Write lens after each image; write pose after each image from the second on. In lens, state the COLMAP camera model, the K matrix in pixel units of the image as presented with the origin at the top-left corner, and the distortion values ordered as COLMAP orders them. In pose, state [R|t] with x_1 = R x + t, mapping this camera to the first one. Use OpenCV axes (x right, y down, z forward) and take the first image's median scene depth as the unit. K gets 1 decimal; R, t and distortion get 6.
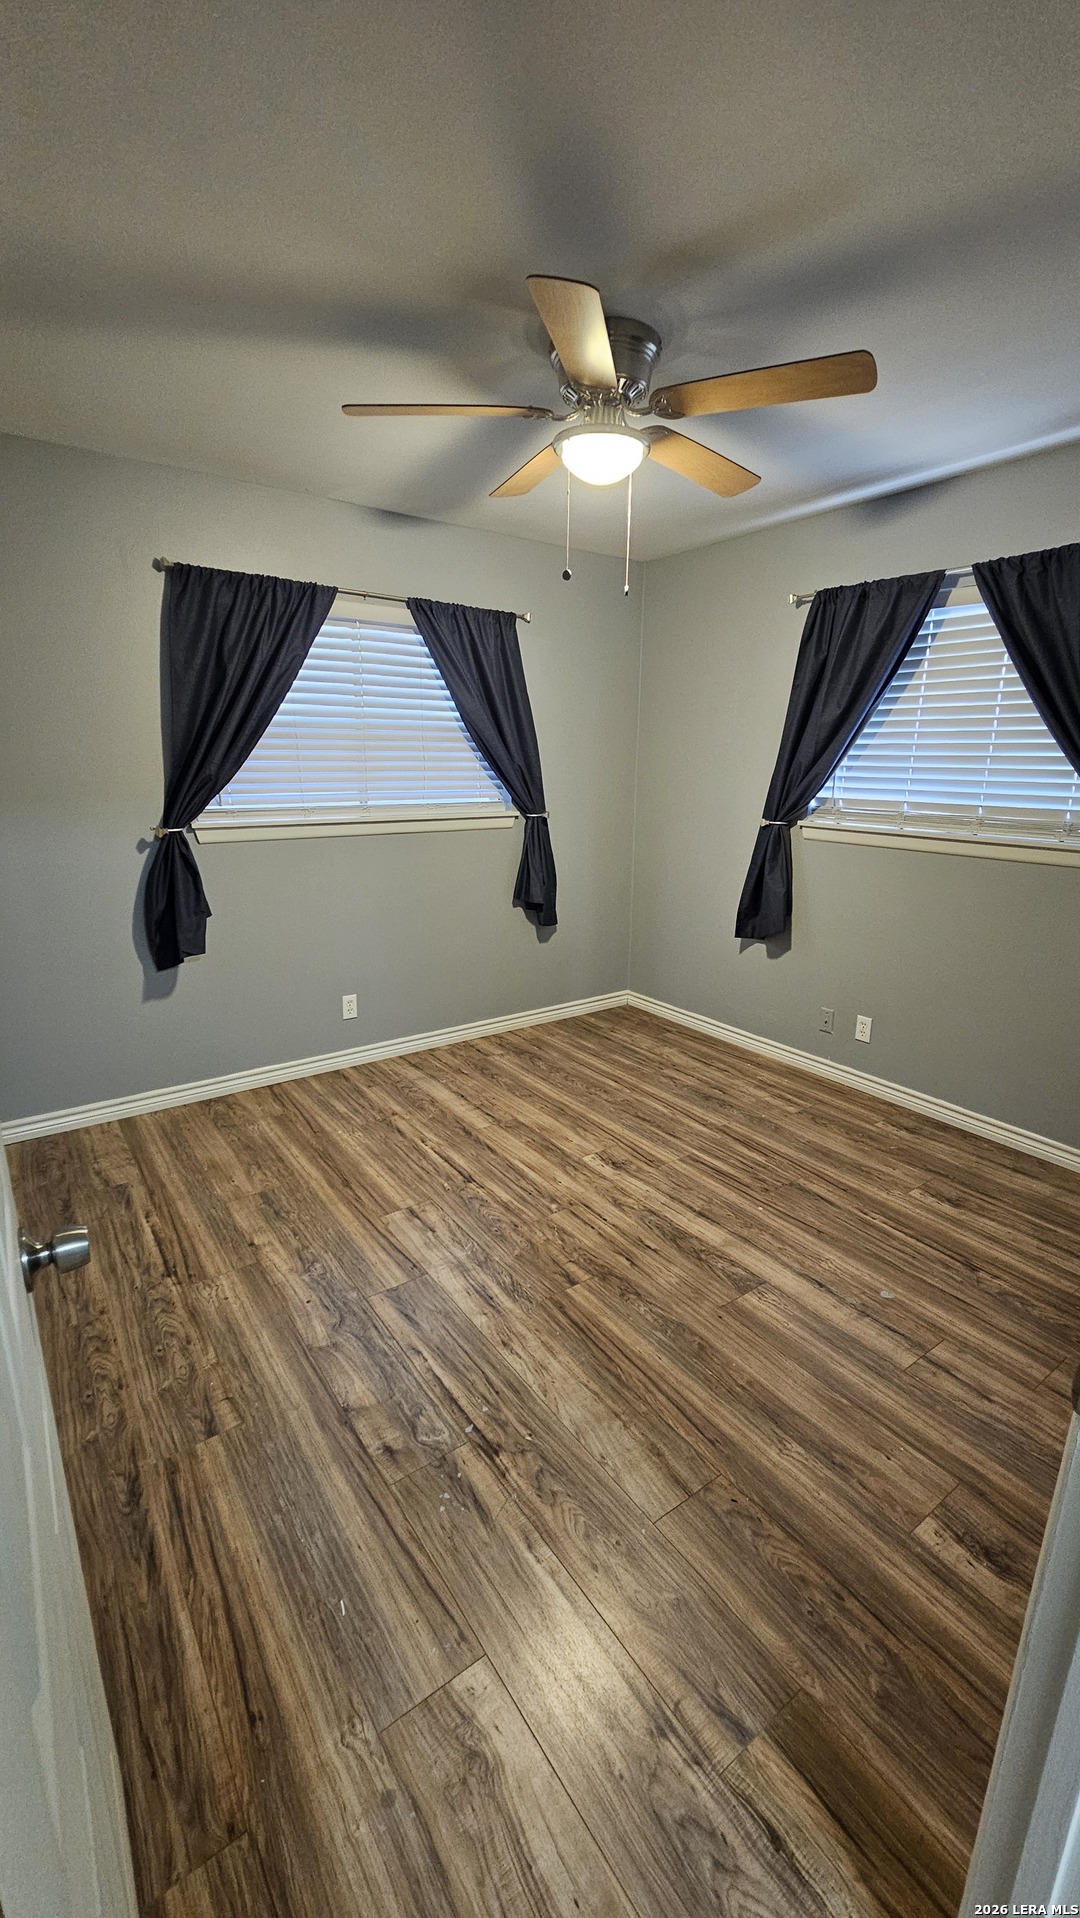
lens RADIAL K [[784.4, 0, 538.0], [0, 784.4, 969.4], [0, 0, 1]] dist [-0.001143, 0.001280]
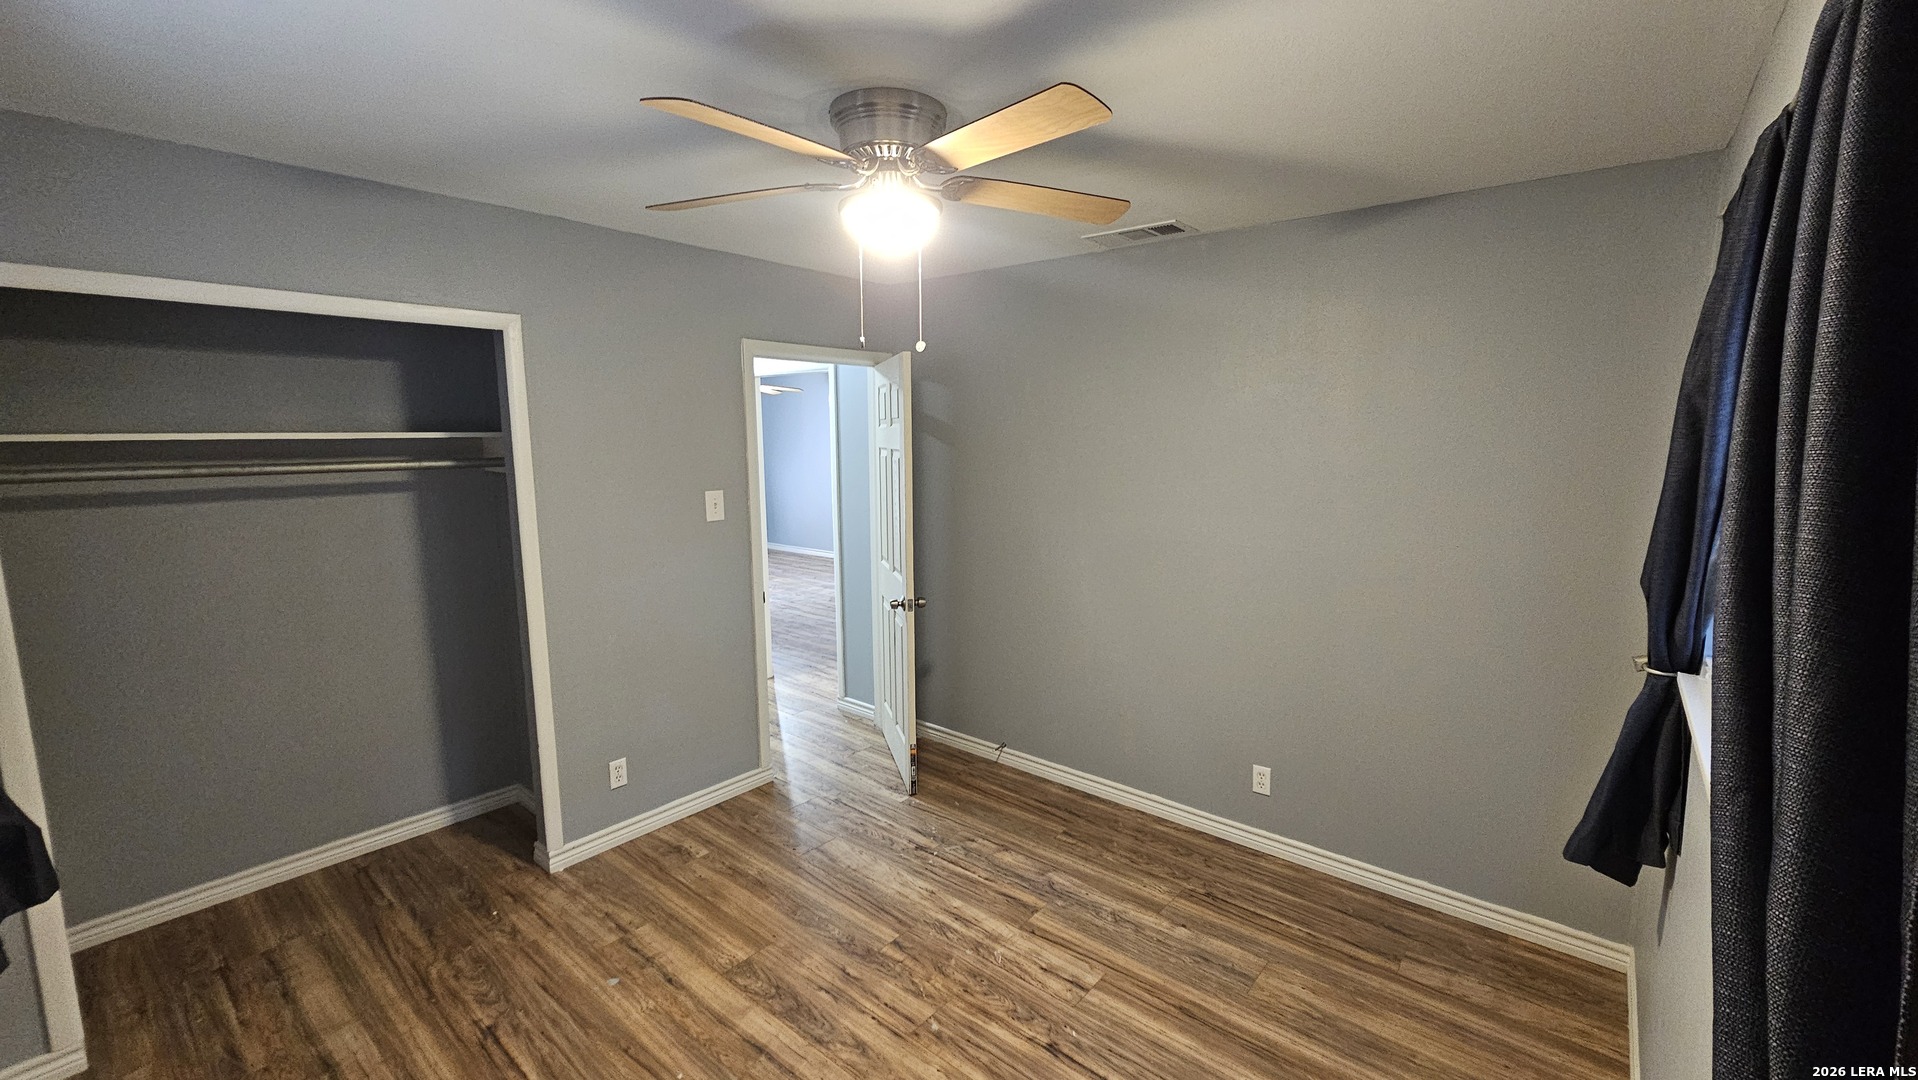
lens RADIAL K [[784.4, 0, 967.4], [0, 784.4, 537.3], [0, 0, 1]] dist [-0.001143, 0.001280]
pose [[-0.965785, 0.028776, -0.257742, 0.219010], [-0.073751, 0.922320, 0.379323, -0.595280], [0.248636, 0.385354, -0.888641, 1.790494]]
